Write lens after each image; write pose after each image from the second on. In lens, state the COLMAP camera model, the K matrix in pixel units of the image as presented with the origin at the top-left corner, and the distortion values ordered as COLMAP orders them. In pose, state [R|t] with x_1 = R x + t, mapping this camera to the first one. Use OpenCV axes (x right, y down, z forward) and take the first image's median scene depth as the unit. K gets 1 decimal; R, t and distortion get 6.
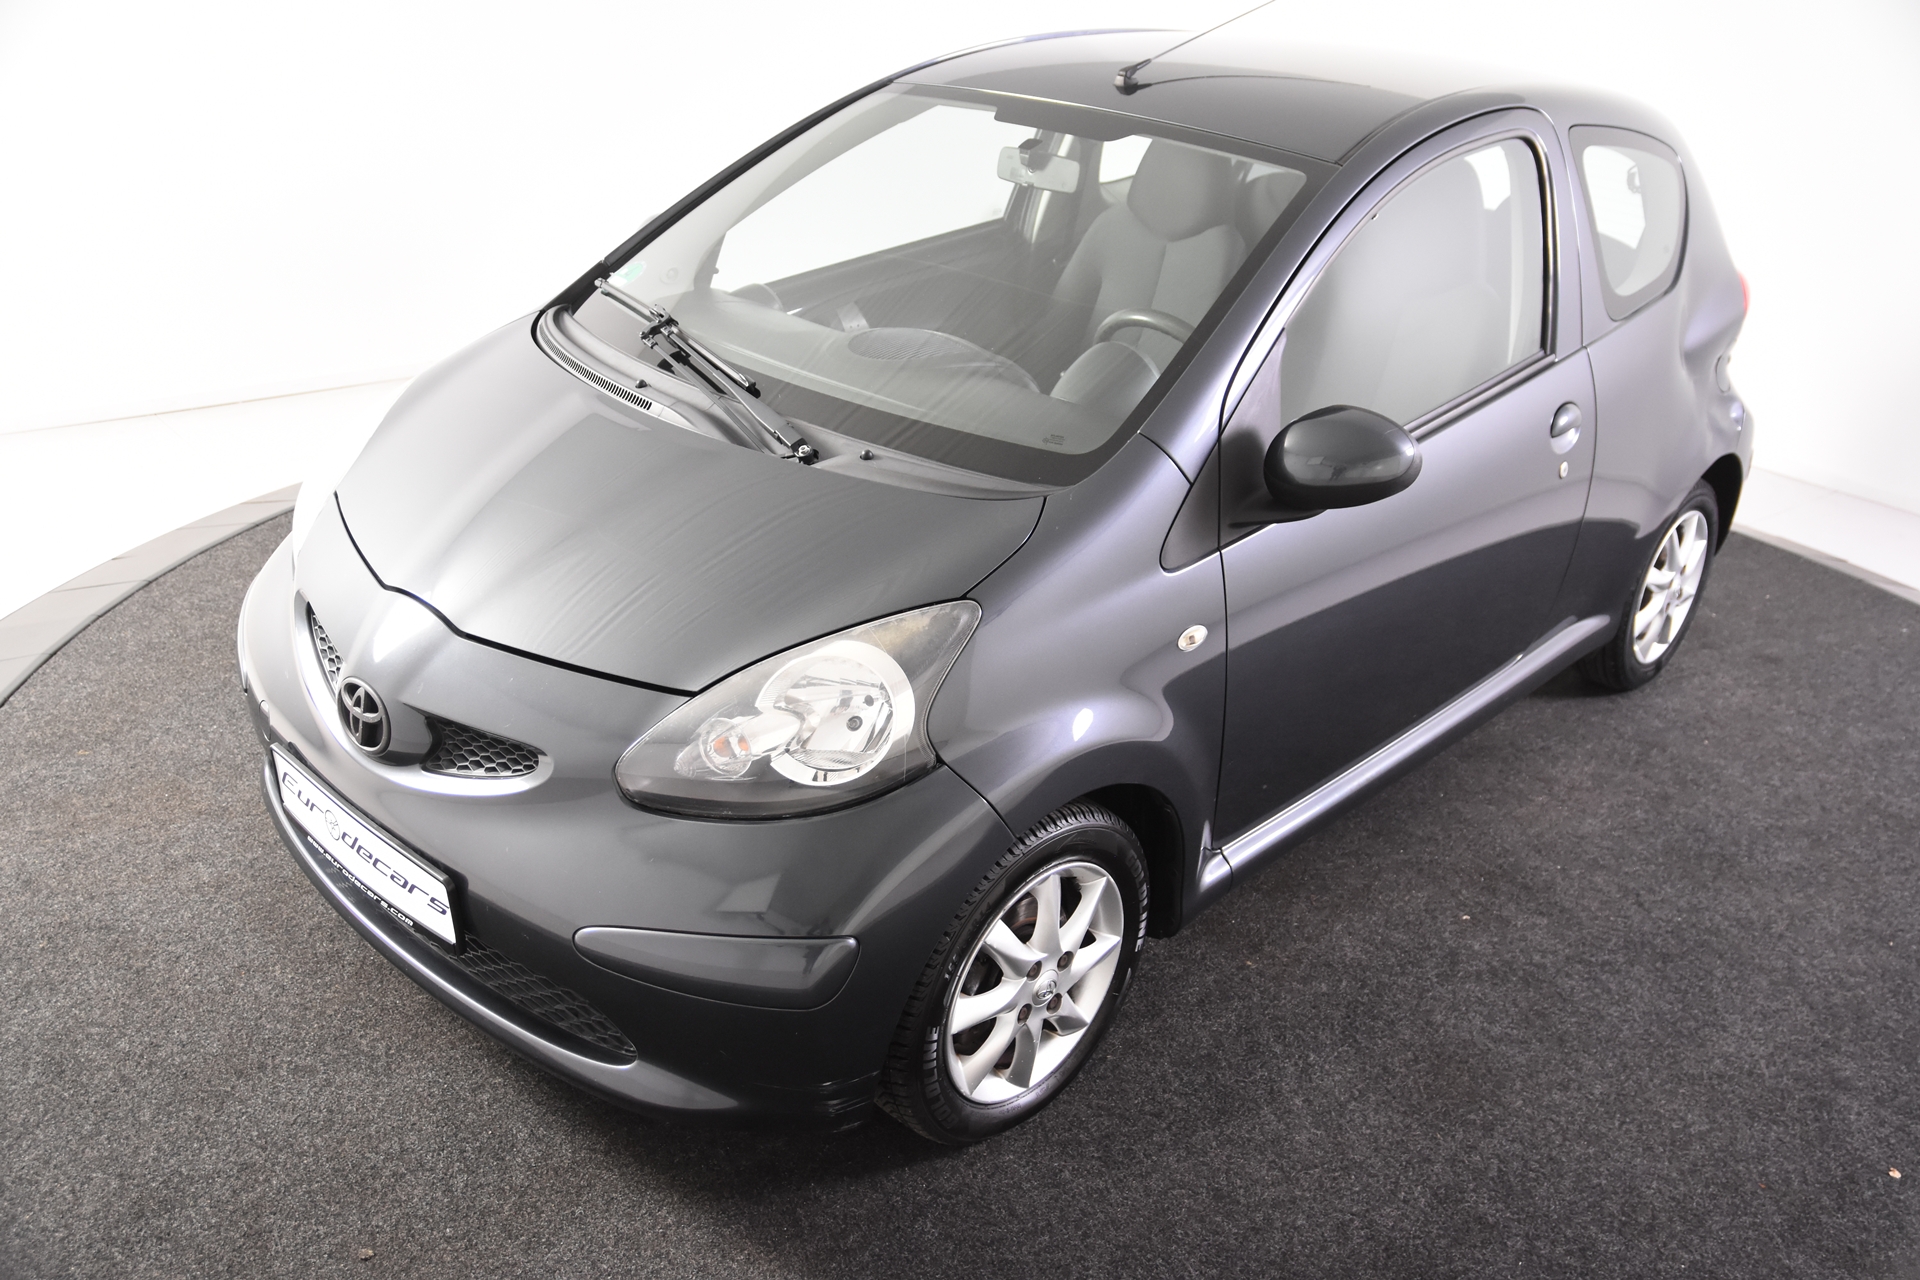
lens RADIAL K [[1675.7, 0, 959.2], [0, 1675.7, 609.7], [0, 0, 1]] dist [-0.040968, 0.006397]
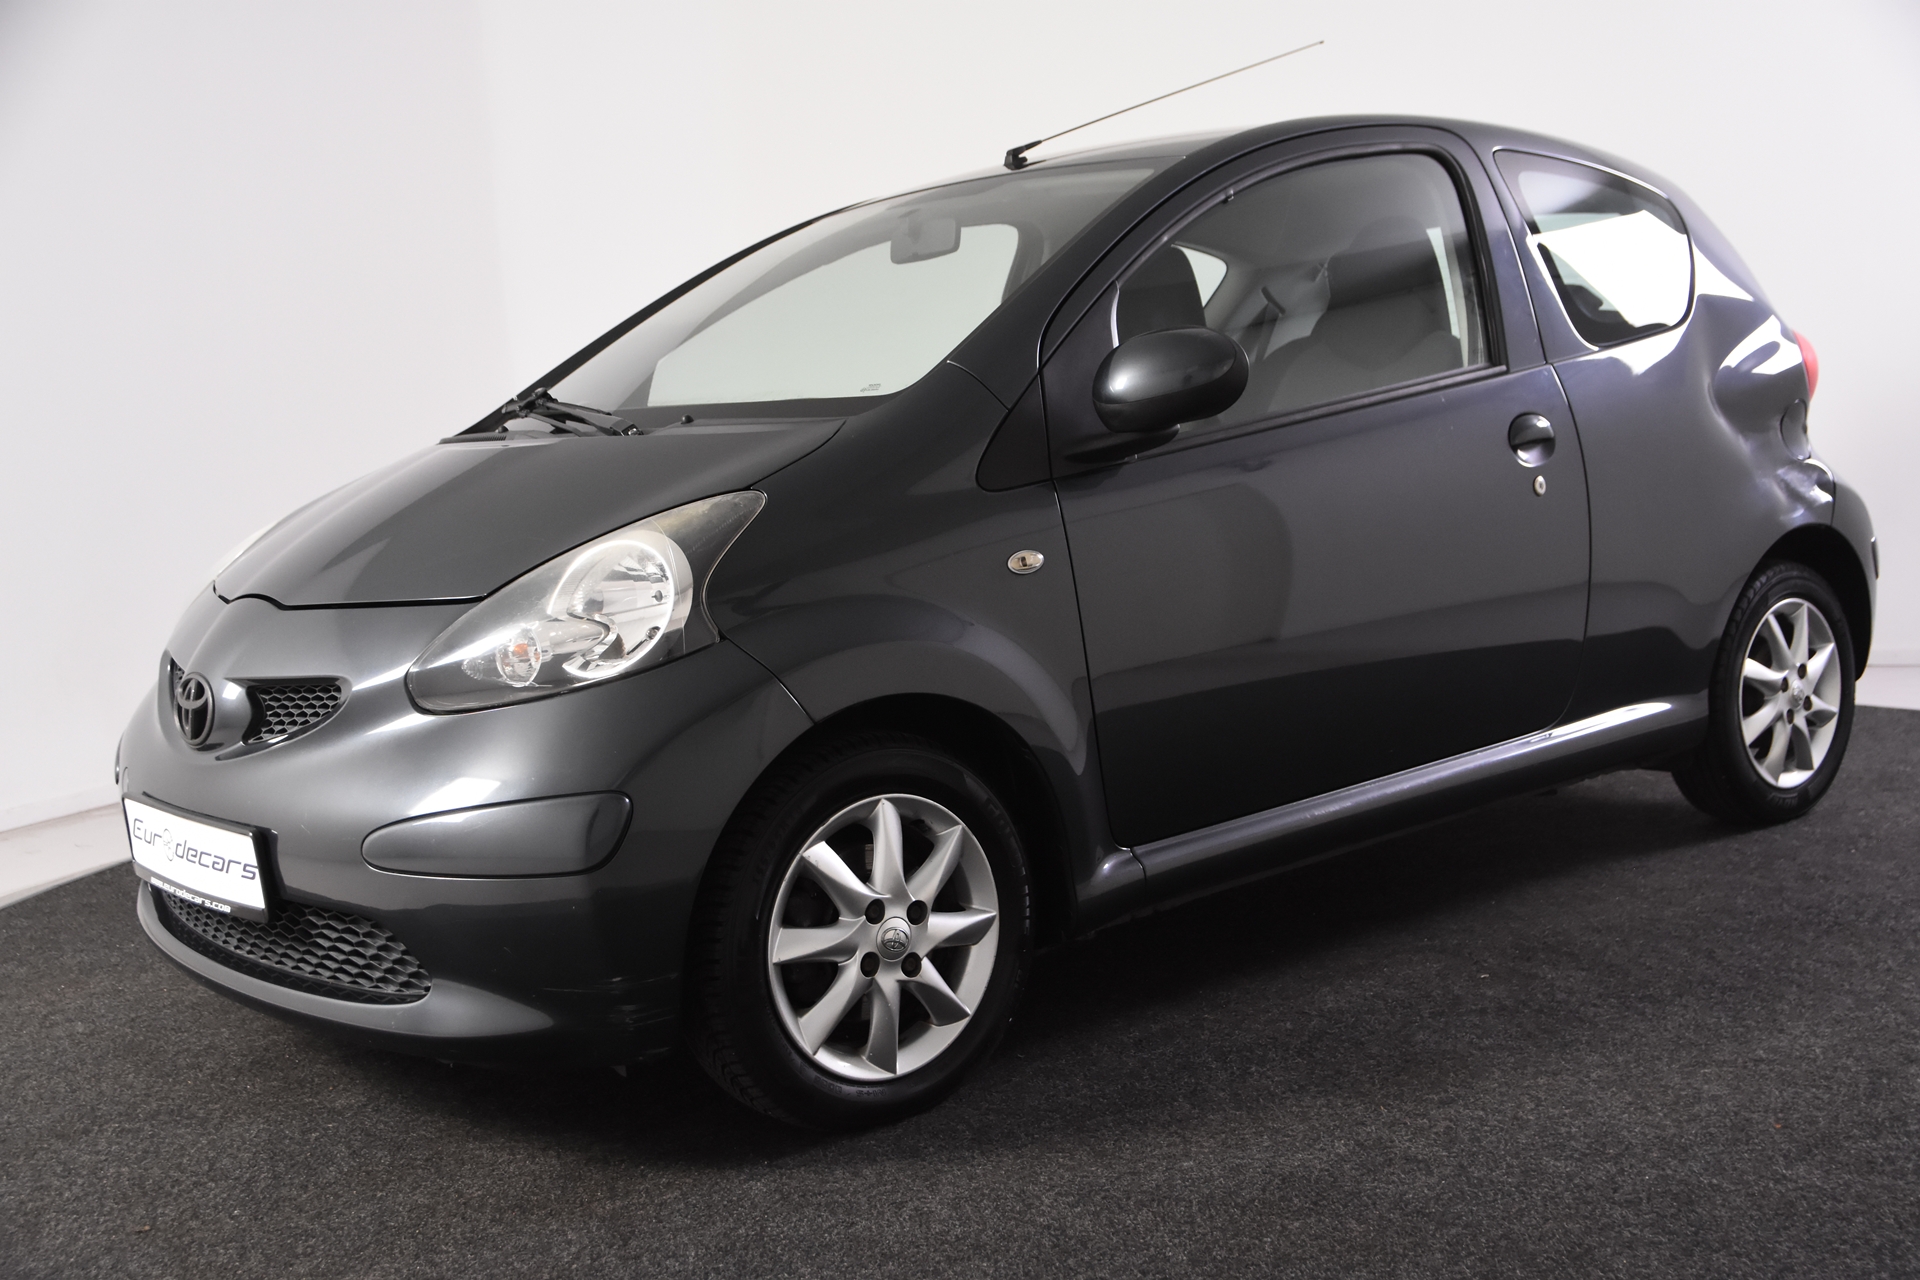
lens RADIAL K [[2091.9, 0, 960.0], [0, 2091.9, 640.0], [0, 0, 1]] dist [0.024626, 0.059077]
pose [[0.985698, -0.107541, -0.129750, 0.253523], [0.063411, 0.950020, -0.305681, 0.424161], [0.156138, 0.293081, 0.943252, -0.122093]]
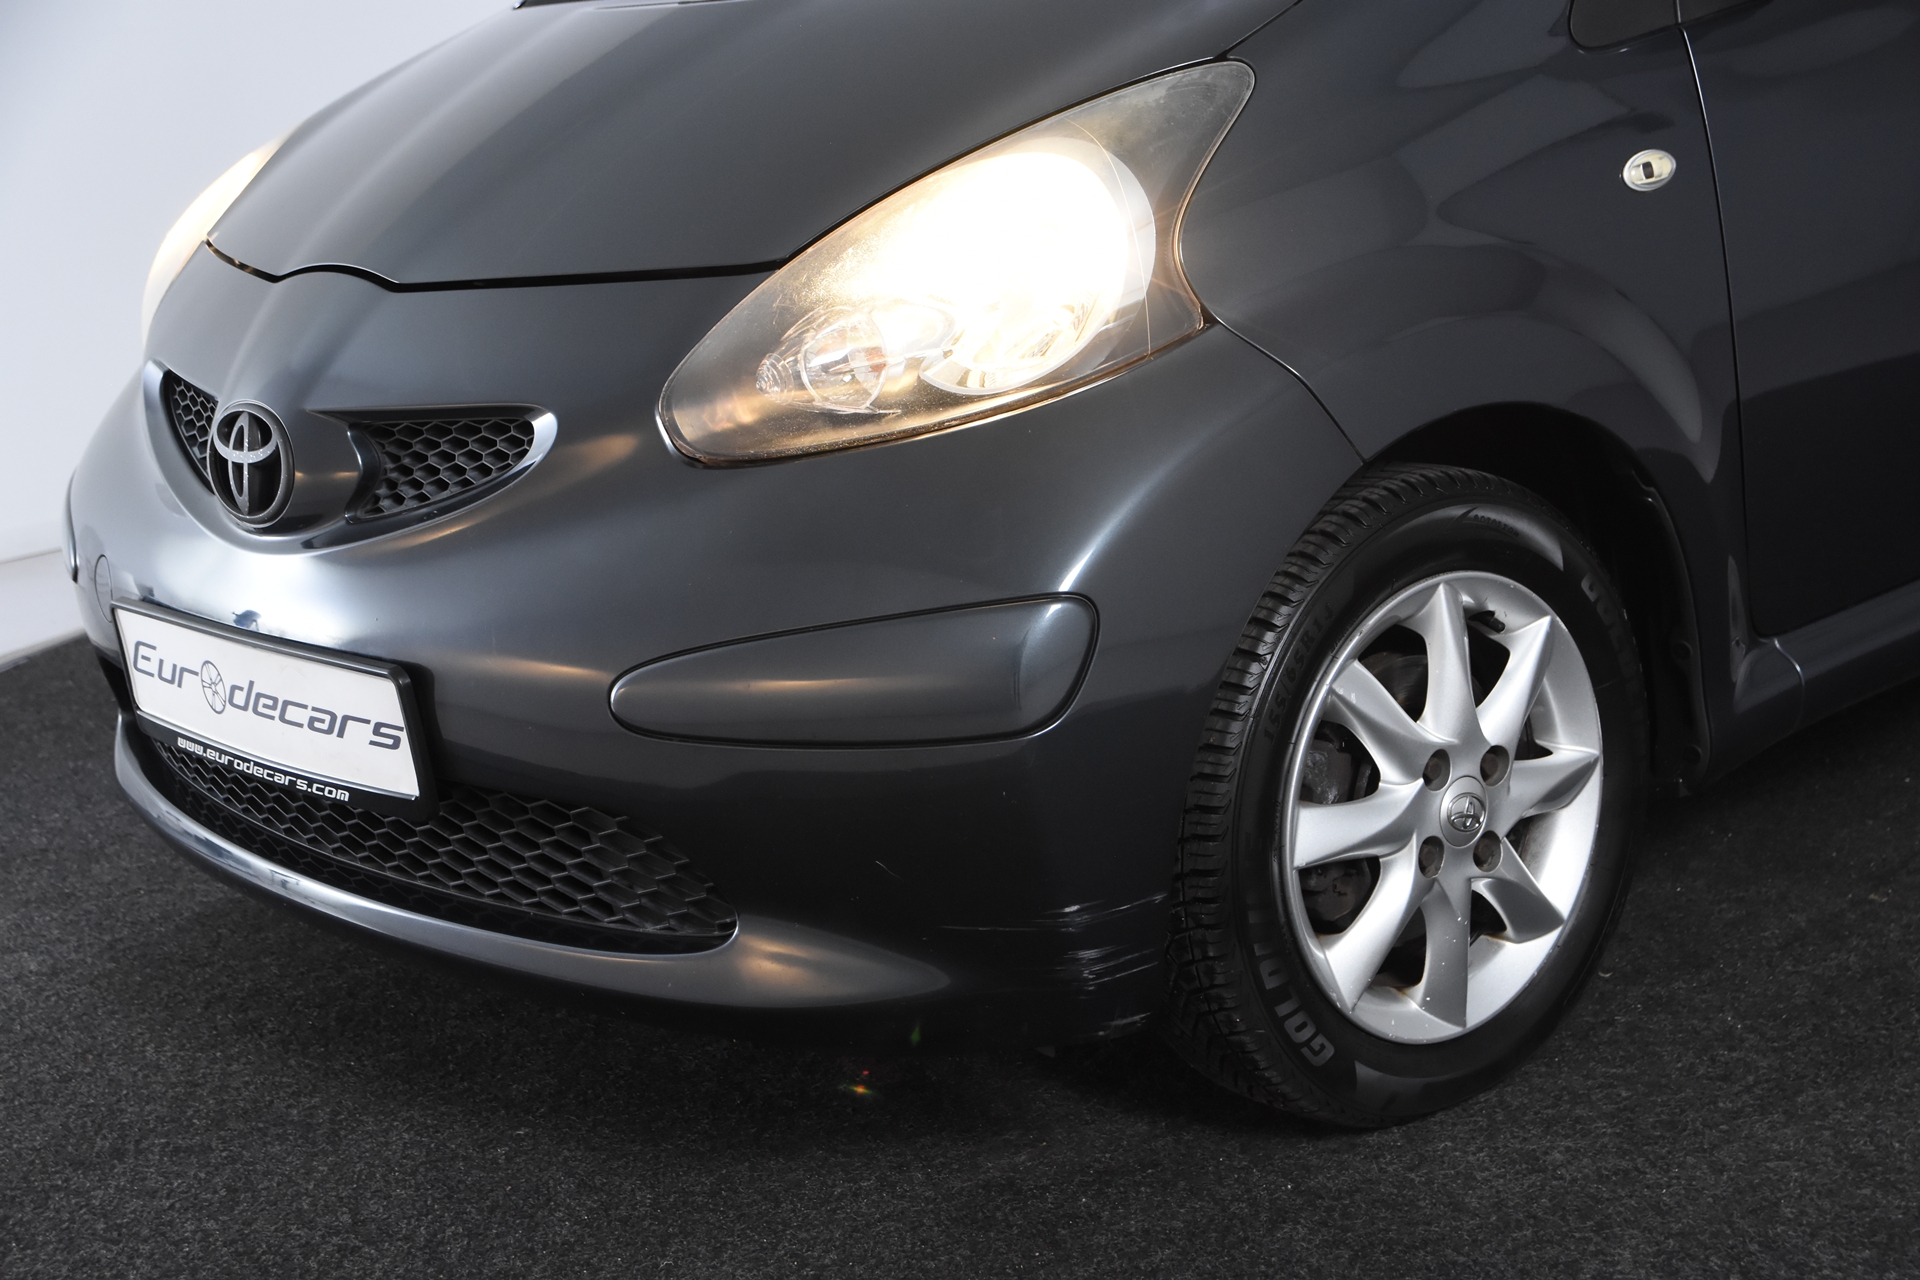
lens RADIAL K [[2796.1, 0, 960.0], [0, 2796.1, 640.0], [0, 0, 1]] dist [0.123846, -0.094935]
pose [[0.984470, -0.122995, -0.125265, 0.009932], [0.099020, 0.978243, -0.182309, 0.323725], [0.144963, 0.167074, 0.975229, 0.063680]]
